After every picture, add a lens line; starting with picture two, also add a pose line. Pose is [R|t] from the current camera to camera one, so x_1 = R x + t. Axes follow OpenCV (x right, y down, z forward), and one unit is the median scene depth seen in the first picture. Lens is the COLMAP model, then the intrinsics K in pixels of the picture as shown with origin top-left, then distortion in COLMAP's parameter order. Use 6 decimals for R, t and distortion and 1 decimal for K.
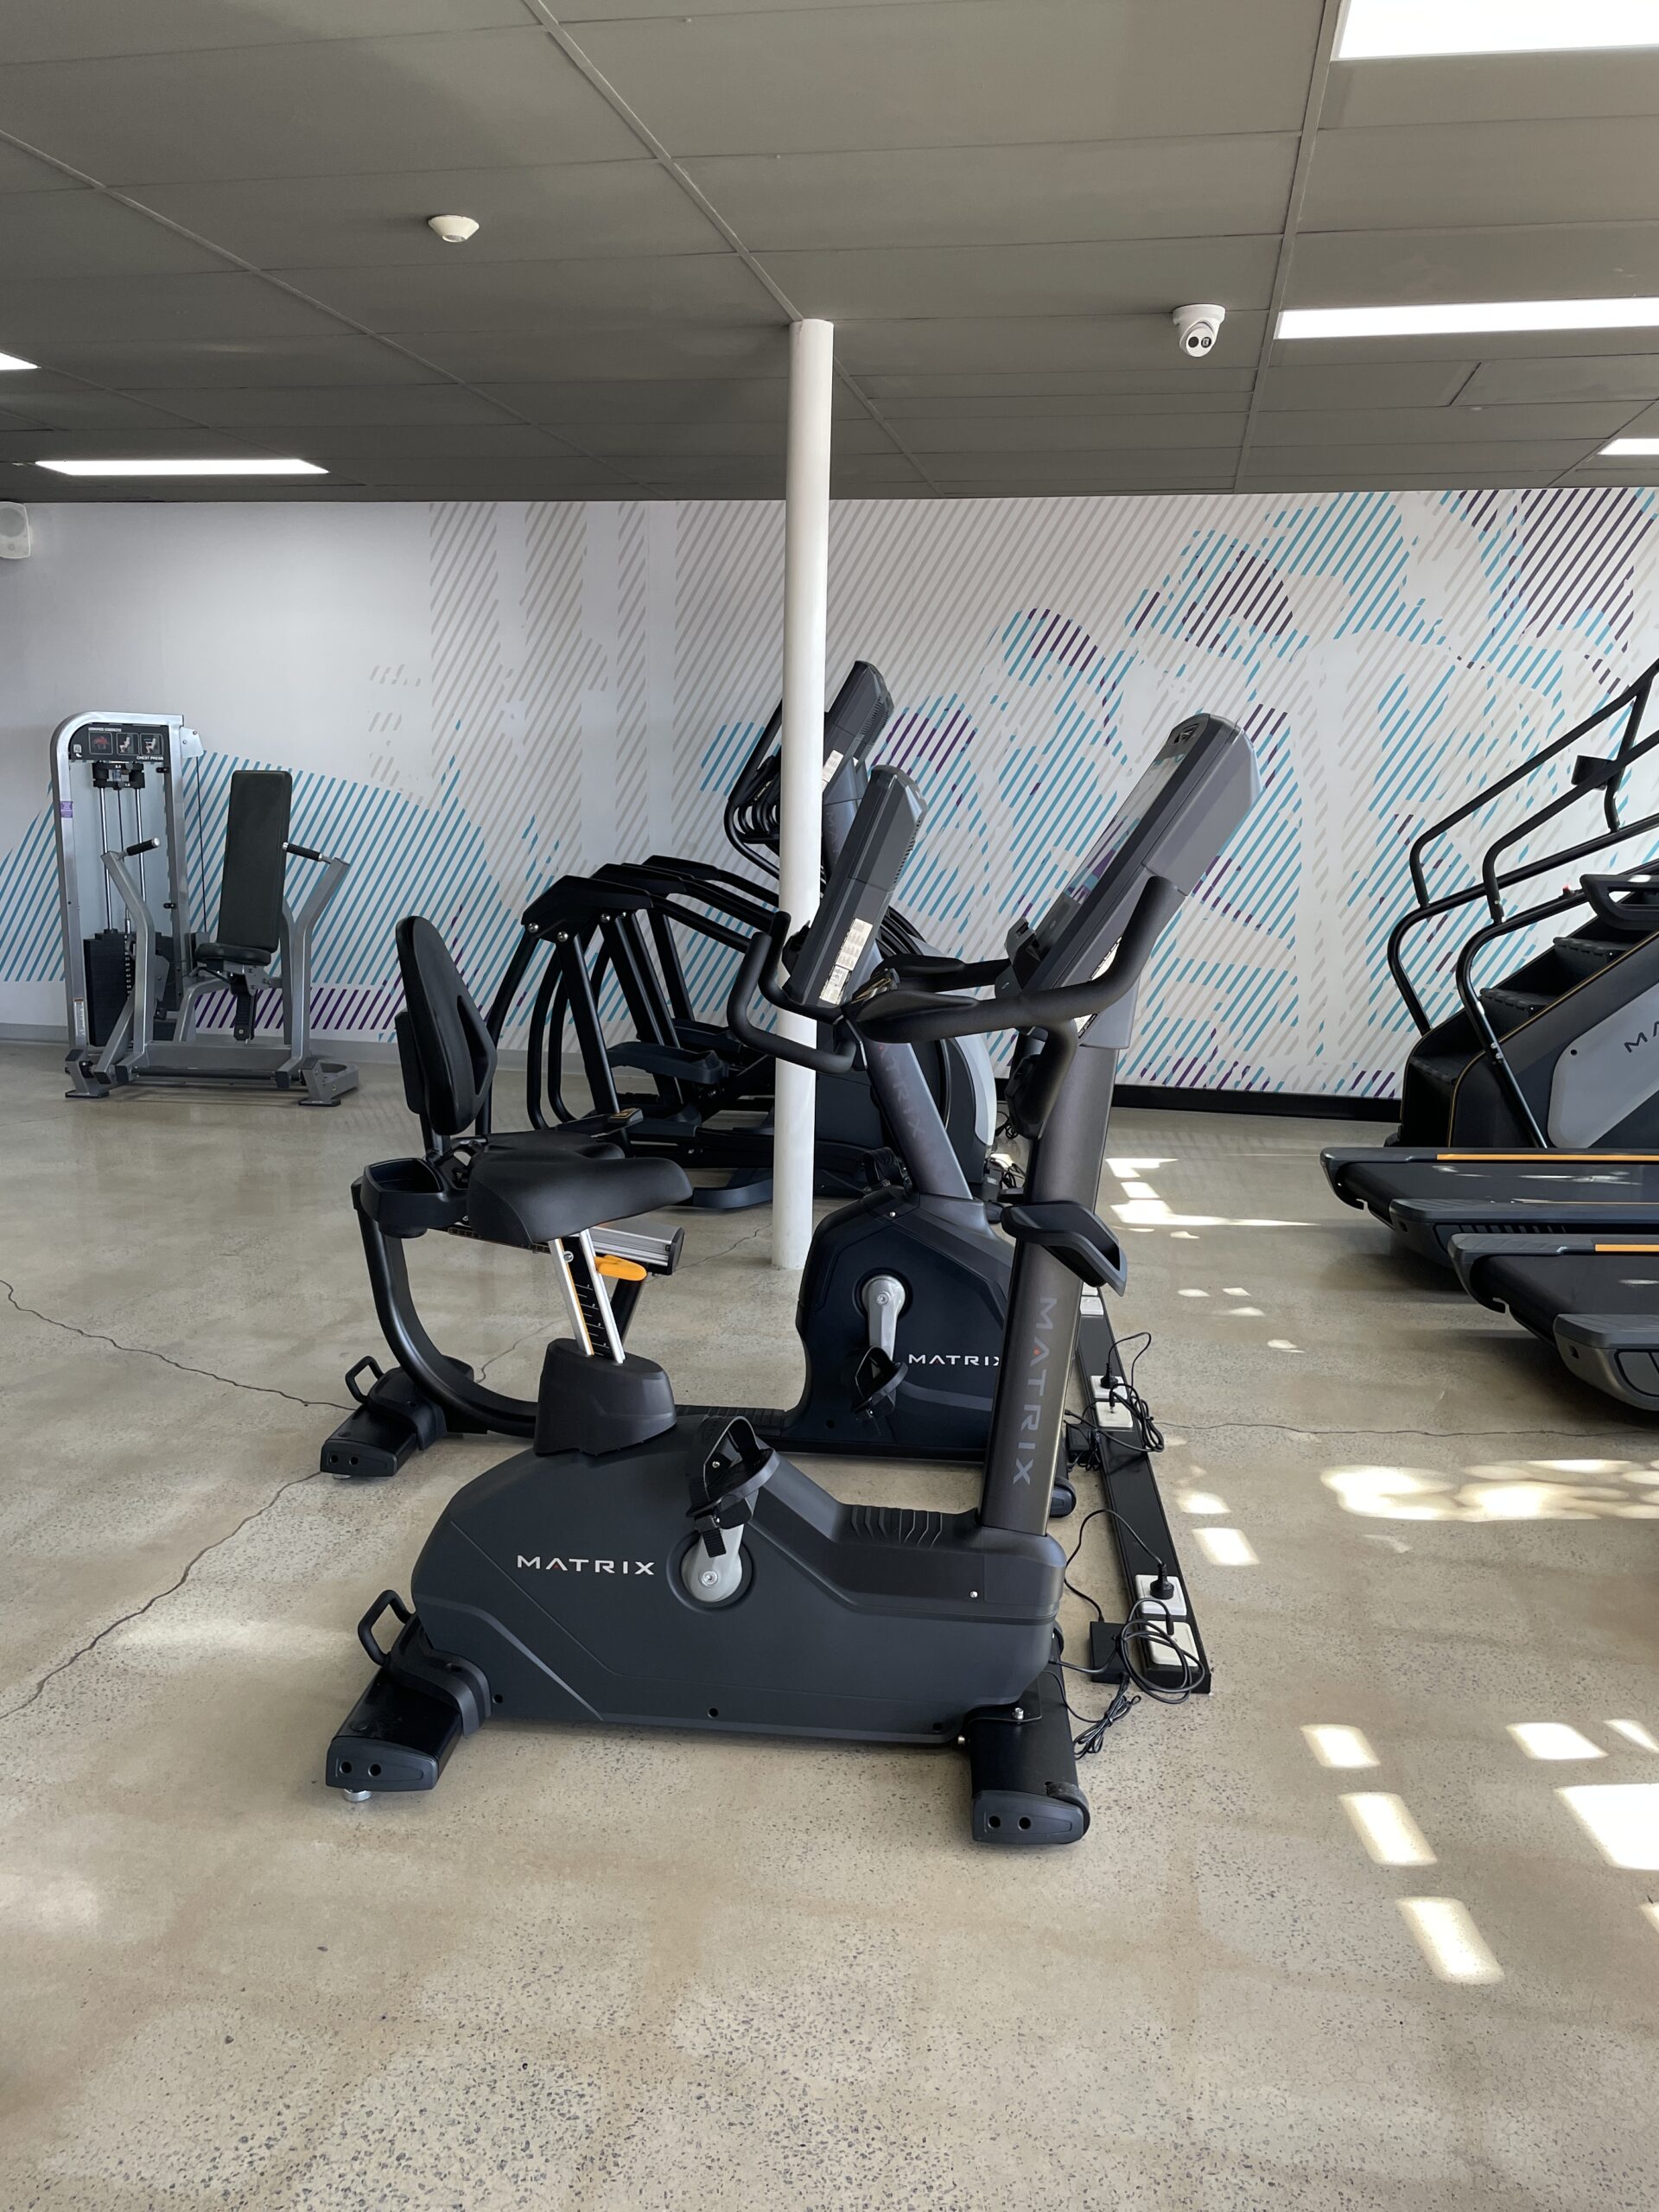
lens RADIAL K [[1677.8, 0, 836.2], [0, 1677.8, 1095.1], [0, 0, 1]] dist [0.078691, -0.101131]
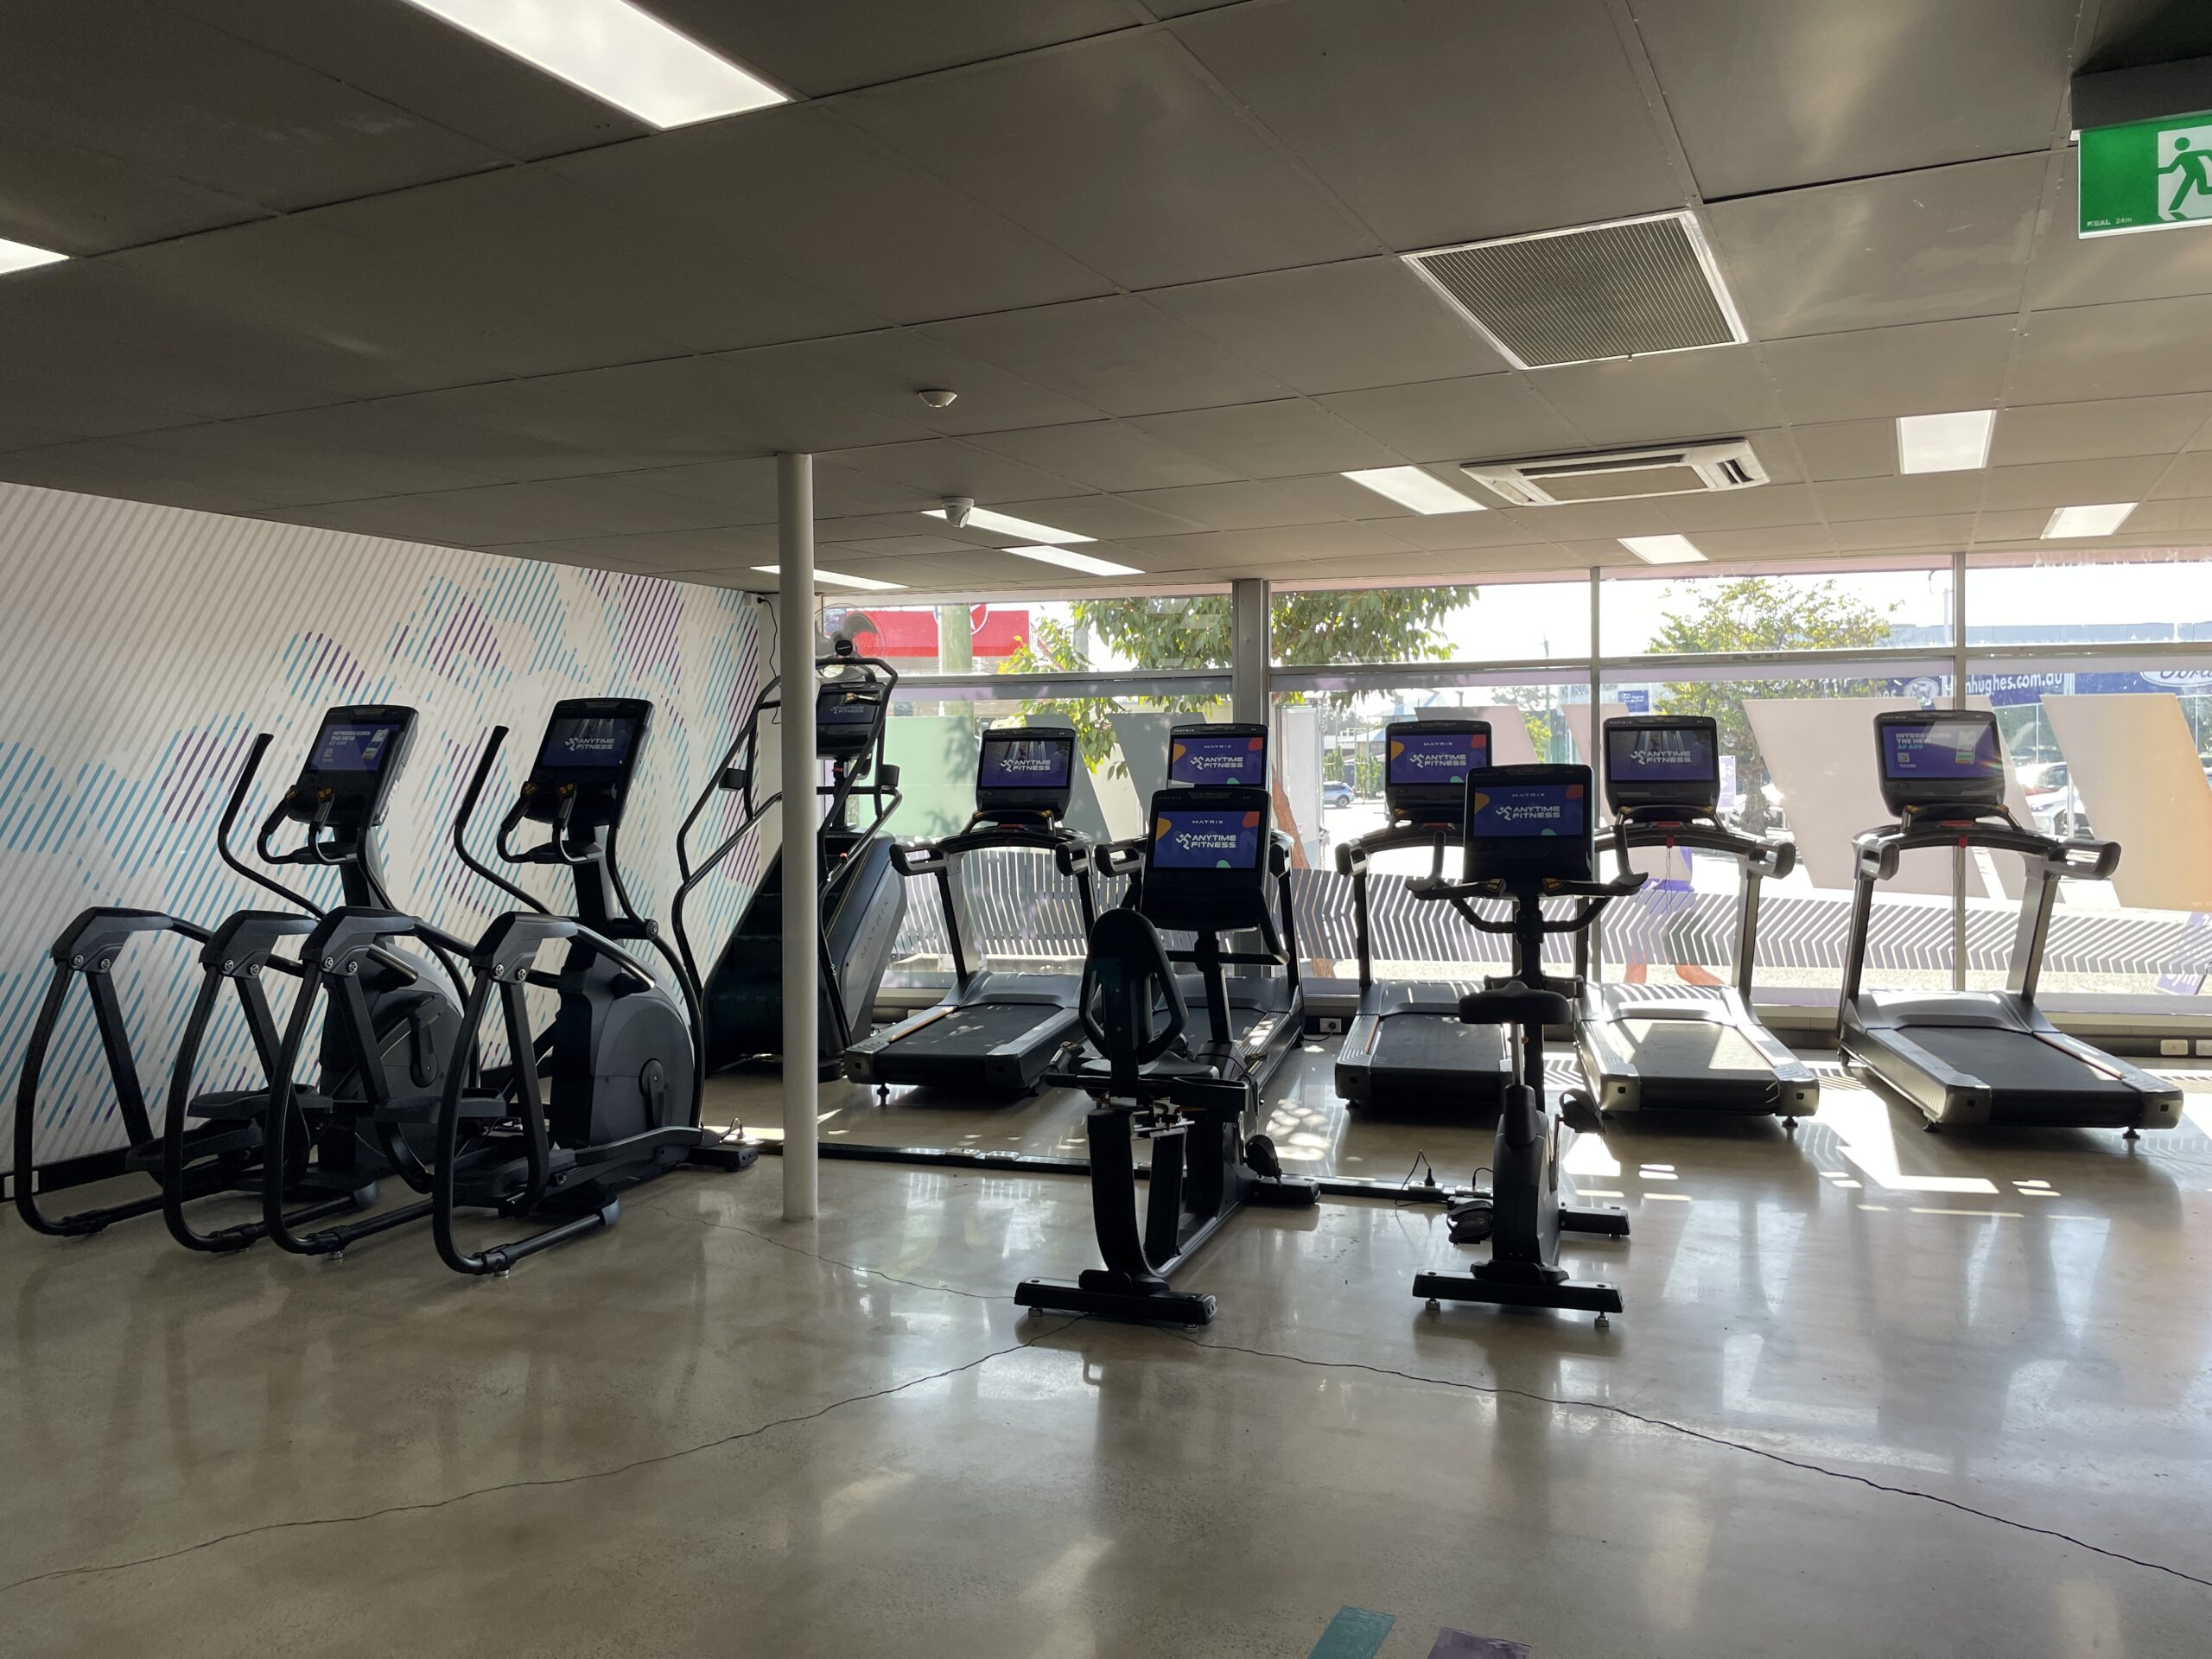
lens RADIAL K [[1677.8, 0, 1117.7], [0, 1677.8, 818.6], [0, 0, 1]] dist [0.078691, -0.101131]
pose [[0.239092, -0.048660, 0.969777, -0.787213], [0.200080, 0.979780, -0.000166, -0.087009], [-0.950160, 0.194072, 0.243993, 0.334673]]
